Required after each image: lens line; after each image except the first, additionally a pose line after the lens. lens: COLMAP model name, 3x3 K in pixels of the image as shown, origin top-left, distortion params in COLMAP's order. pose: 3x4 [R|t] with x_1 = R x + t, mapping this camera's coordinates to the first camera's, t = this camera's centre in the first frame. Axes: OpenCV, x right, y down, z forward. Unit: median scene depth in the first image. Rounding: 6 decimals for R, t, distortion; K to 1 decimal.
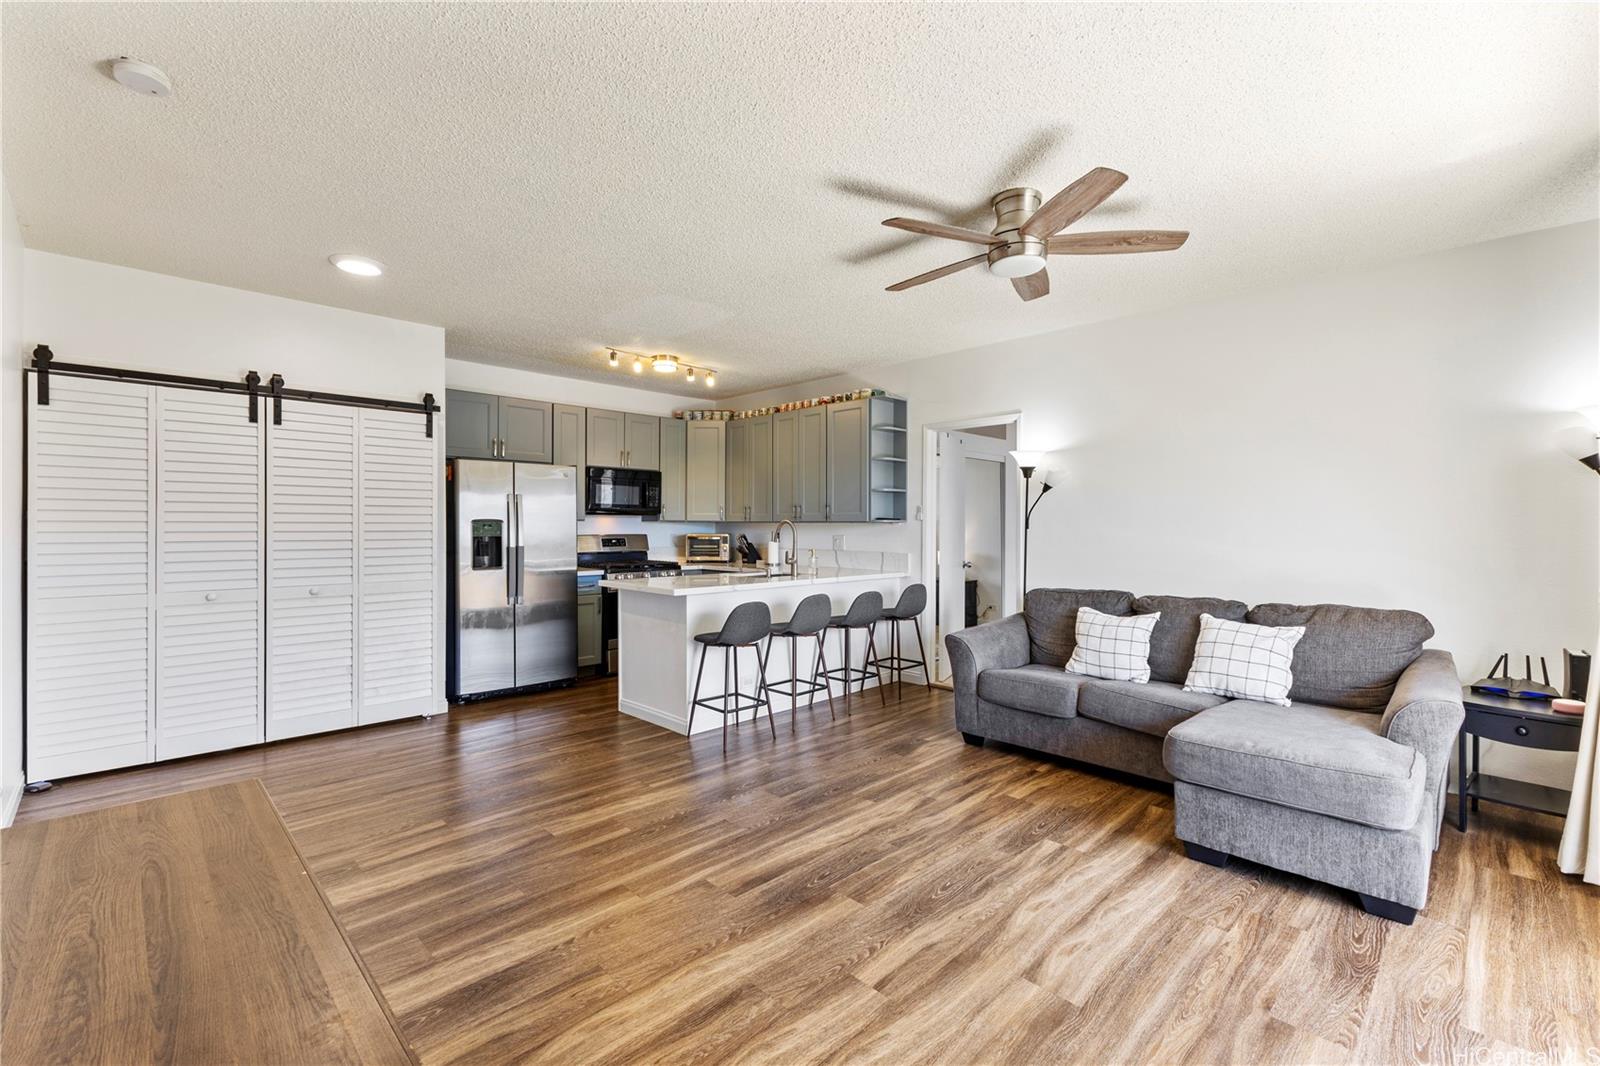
lens RADIAL K [[693.0, 0, 799.7], [0, 693.0, 522.1], [0, 0, 1]] dist [0.012075, -0.003506]
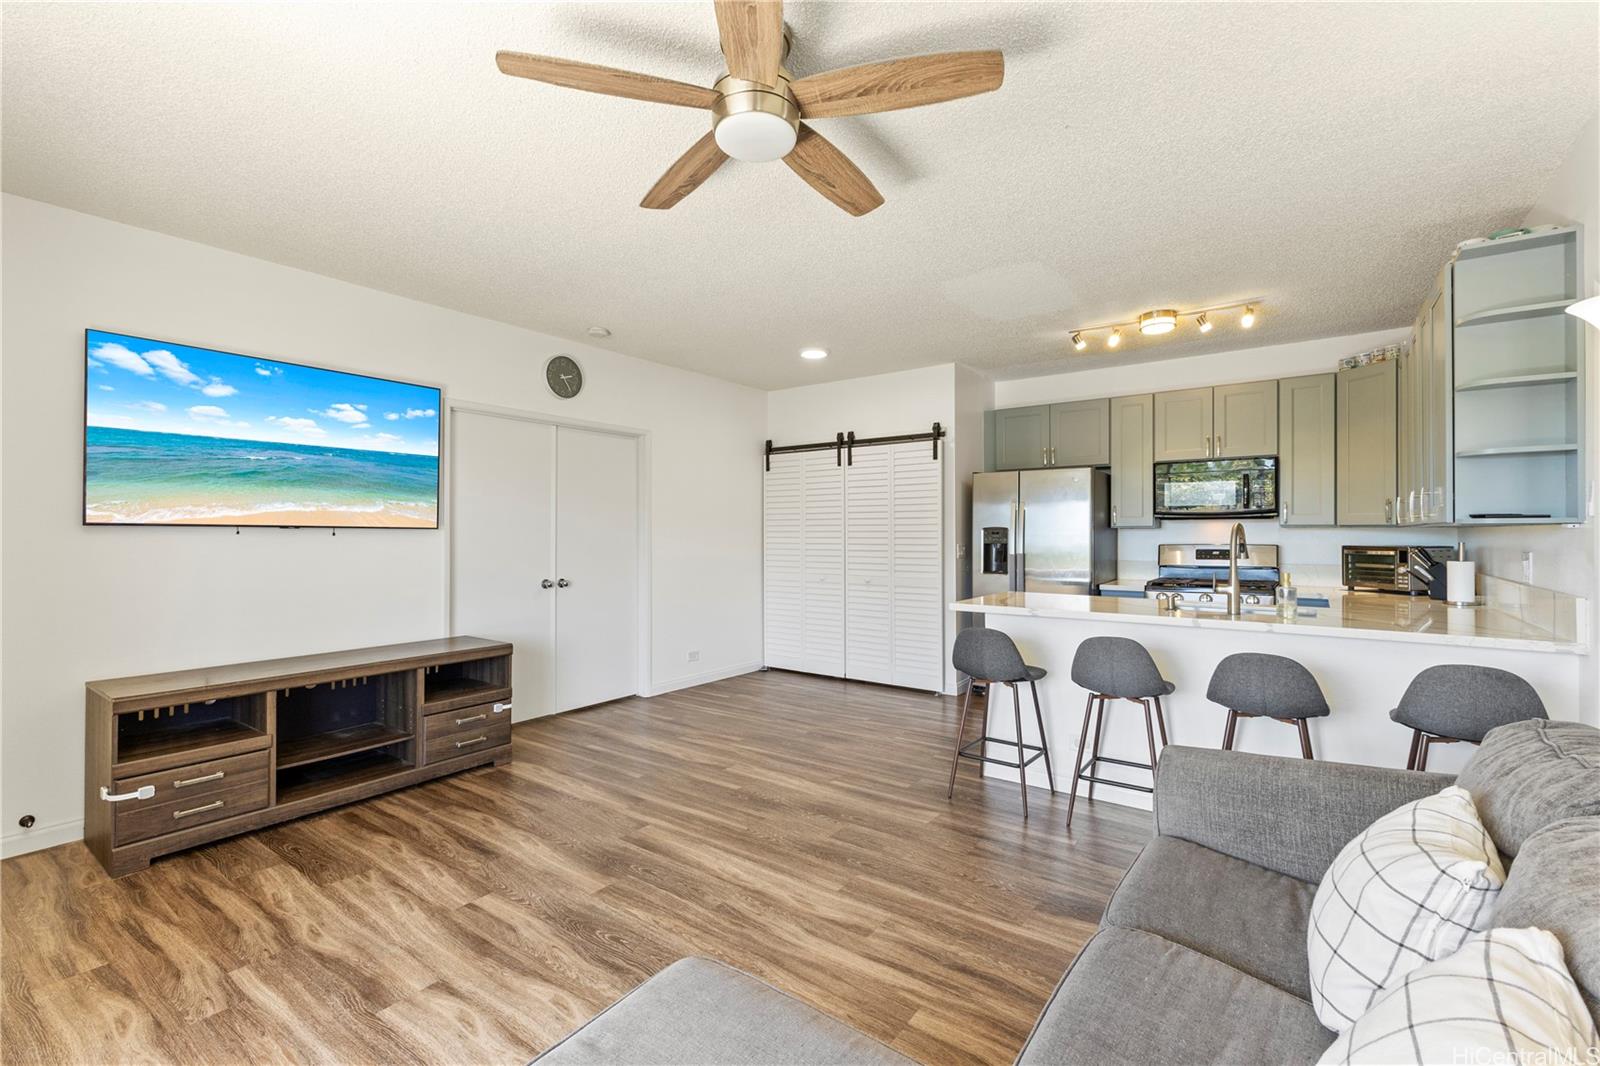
lens RADIAL K [[693.0, 0, 805.9], [0, 693.0, 526.2], [0, 0, 1]] dist [0.012075, -0.003506]
pose [[0.157087, -0.011514, -0.987518, 0.603792], [0.009091, 0.999907, -0.010212, 0.003360], [0.987543, -0.007373, 0.157177, 0.586243]]
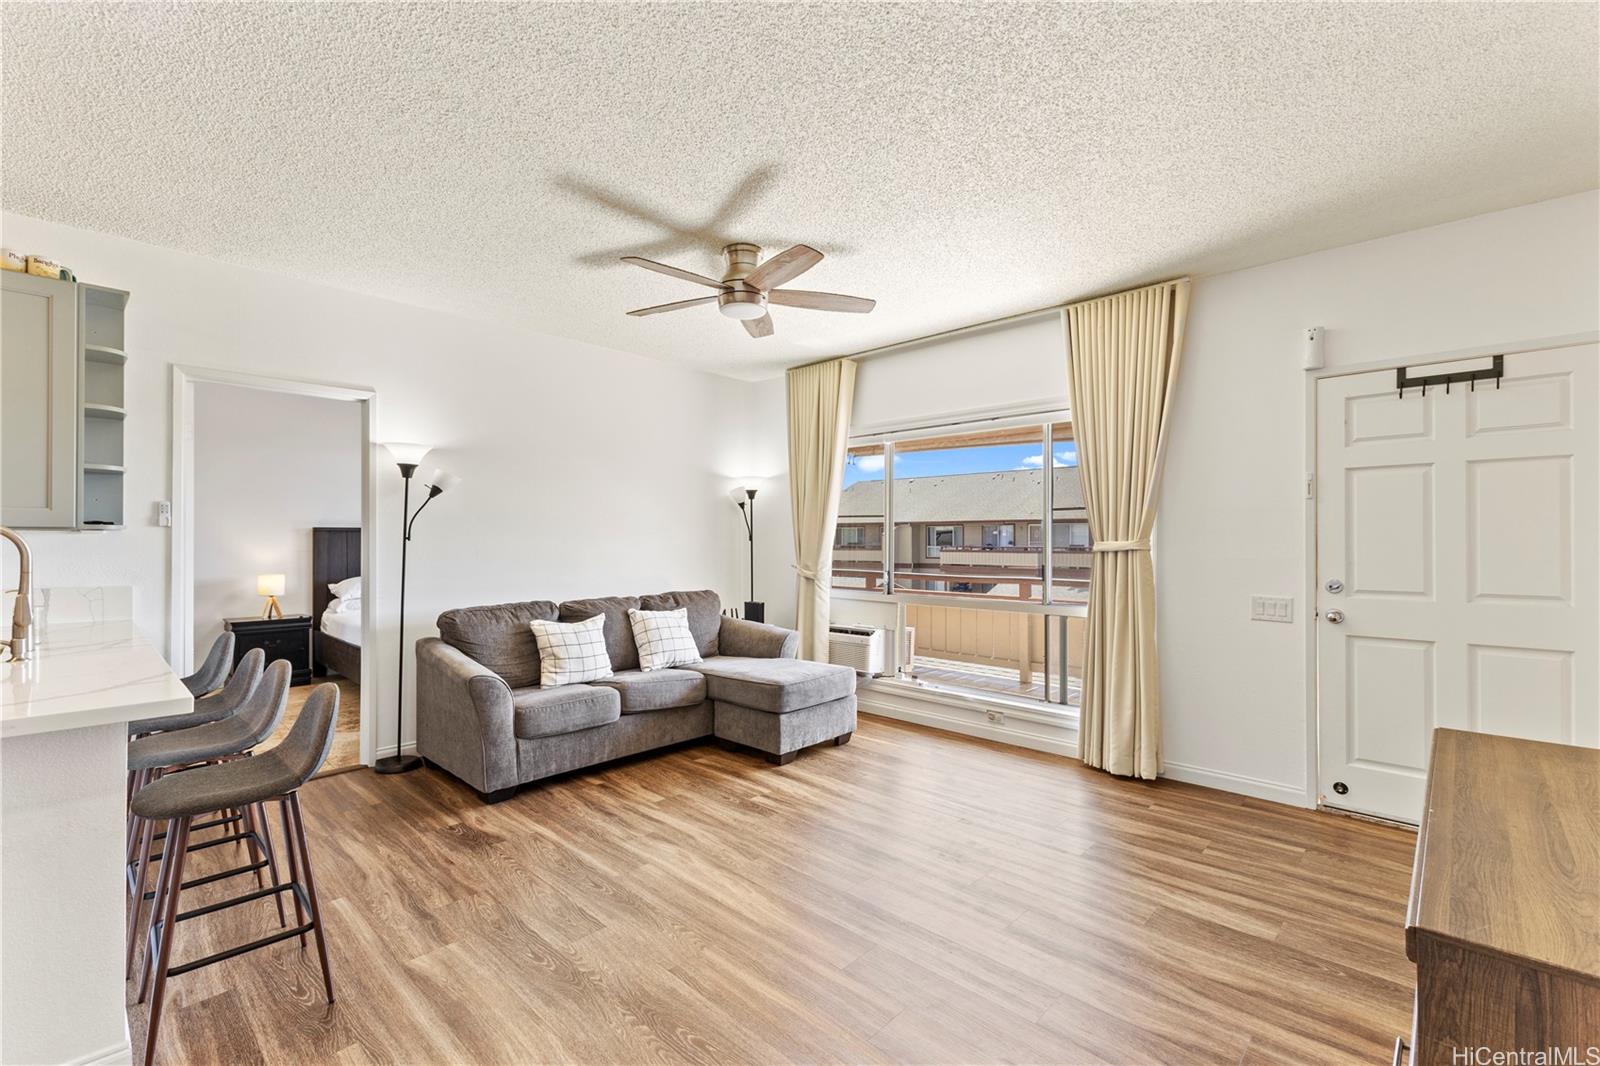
lens RADIAL K [[693.0, 0, 805.9], [0, 693.0, 539.3], [0, 0, 1]] dist [0.012075, -0.003506]
pose [[-0.032890, -0.002995, 0.999454, -0.515440], [-0.006131, 0.999977, 0.002795, 0.003210], [-0.999440, -0.006036, -0.032908, 0.580294]]
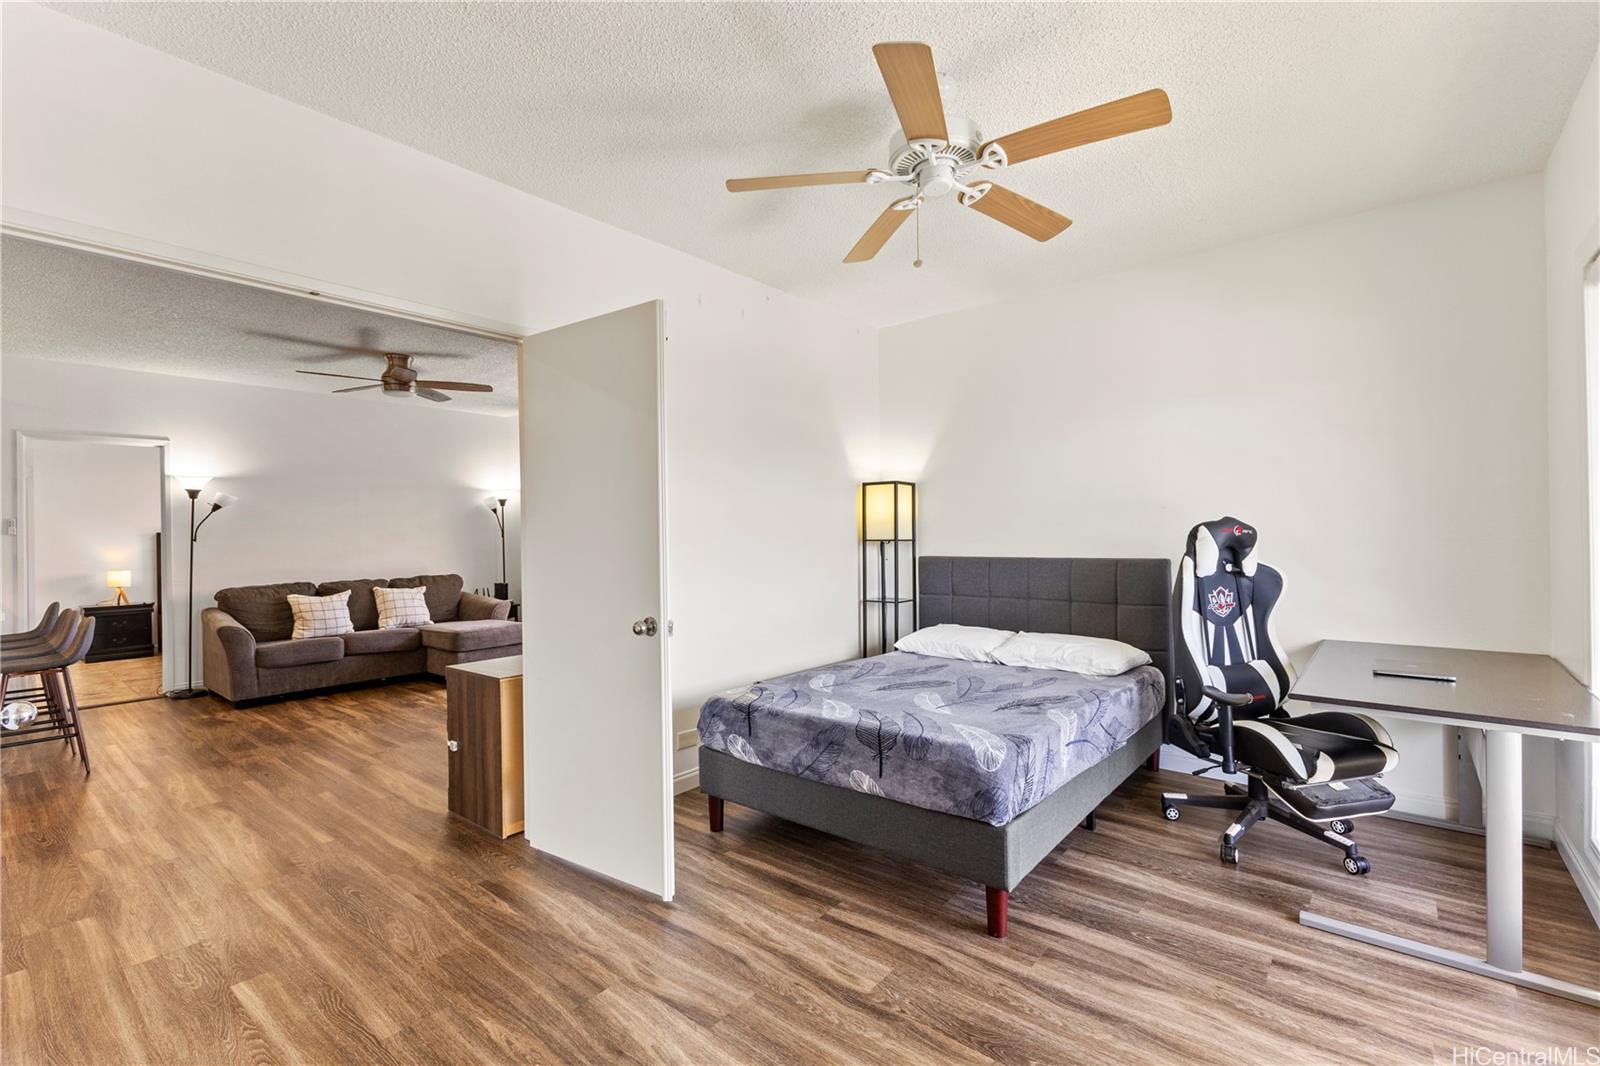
lens RADIAL K [[693.0, 0, 811.1], [0, 693.0, 531.5], [0, 0, 1]] dist [0.012075, -0.003506]
pose [[-0.107444, 0.001352, 0.994210, -1.005955], [0.010339, 0.999947, -0.000242, 0.003646], [-0.994157, 0.010253, -0.107452, 0.080291]]
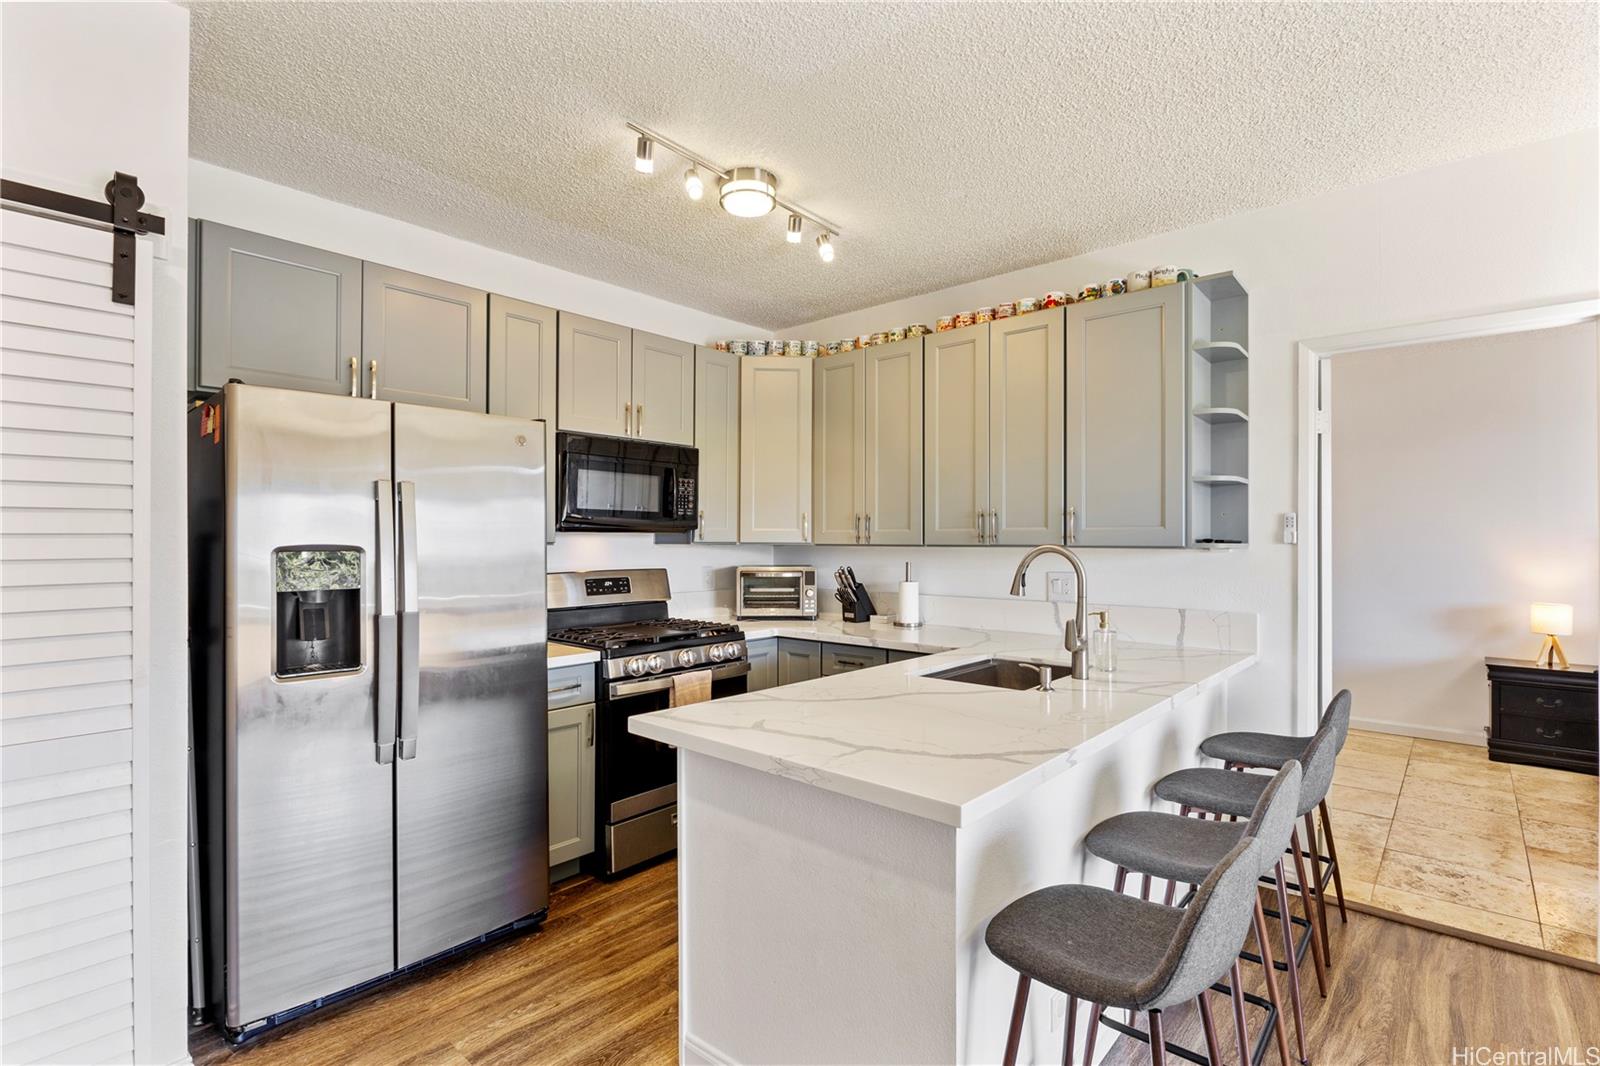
lens RADIAL K [[755.5, 0, 797.7], [0, 755.5, 534.3], [0, 0, 1]] dist [-0.003626, -0.000840]
pose [[0.997978, 0.000971, 0.063545, -0.229571], [-0.000770, 0.999995, -0.003190, -0.009311], [-0.063548, 0.003135, 0.997974, 0.613210]]
